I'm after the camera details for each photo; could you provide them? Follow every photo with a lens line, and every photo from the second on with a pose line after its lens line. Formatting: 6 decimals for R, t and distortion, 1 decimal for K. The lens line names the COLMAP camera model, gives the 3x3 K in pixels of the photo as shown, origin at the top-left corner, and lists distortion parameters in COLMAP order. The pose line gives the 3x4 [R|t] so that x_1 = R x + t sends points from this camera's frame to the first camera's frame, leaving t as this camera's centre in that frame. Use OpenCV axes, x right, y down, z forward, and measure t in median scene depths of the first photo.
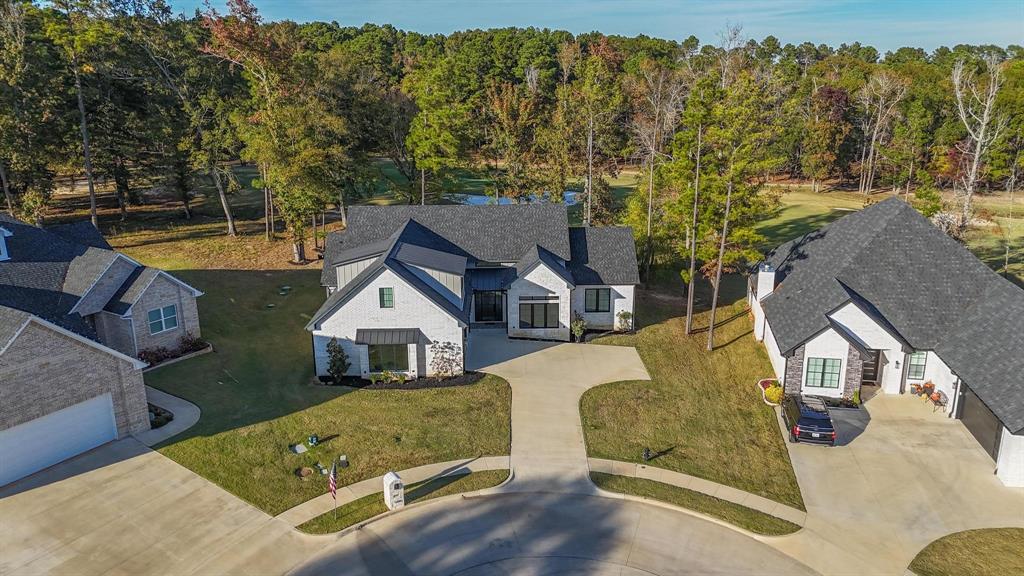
lens RADIAL K [[750.6, 0, 512.0], [0, 750.6, 288.0], [0, 0, 1]] dist [0.090702, -0.003679]
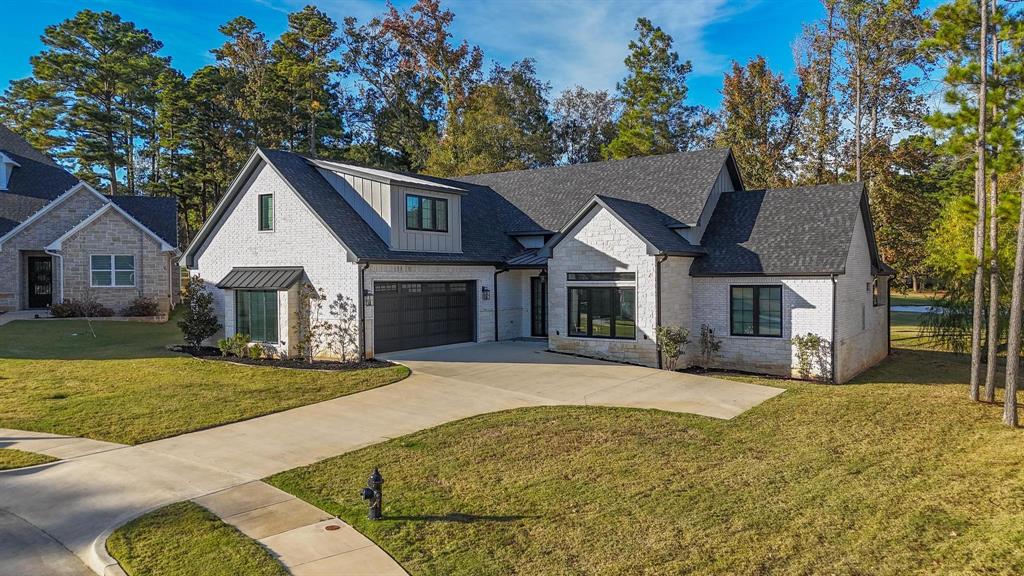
lens RADIAL K [[750.6, 0, 512.0], [0, 750.6, 288.0], [0, 0, 1]] dist [0.090702, -0.003679]
pose [[0.820758, 0.012236, -0.571145, 0.324914], [-0.161221, 0.964093, -0.211026, 0.161242], [0.548055, 0.265282, 0.793260, 0.633293]]
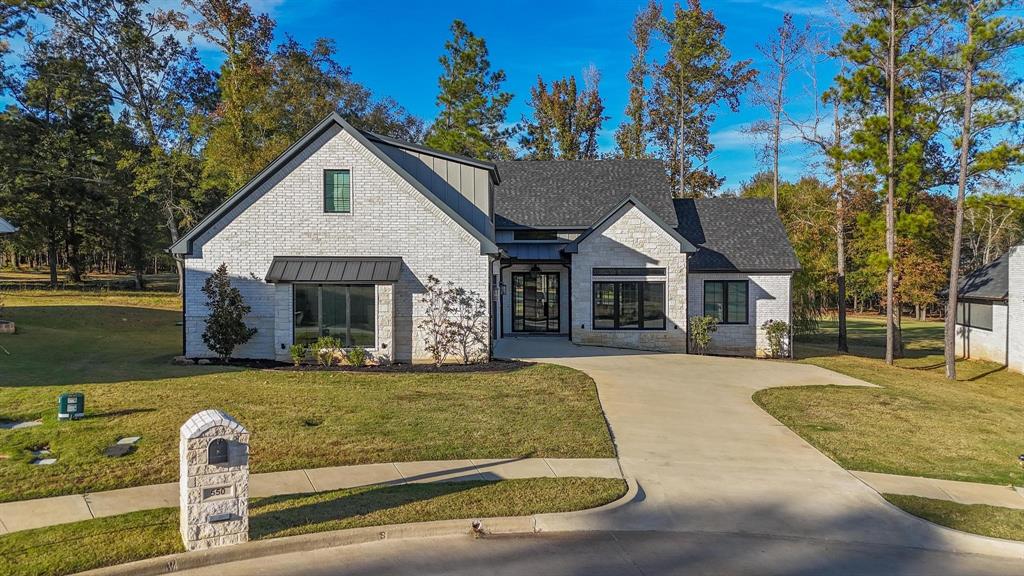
lens RADIAL K [[750.6, 0, 512.0], [0, 750.6, 288.0], [0, 0, 1]] dist [0.090702, -0.003679]
pose [[0.999075, 0.009669, -0.041910, -0.030570], [-0.020421, 0.964212, -0.264345, 0.198127], [0.037854, 0.264956, 0.963517, 0.531524]]
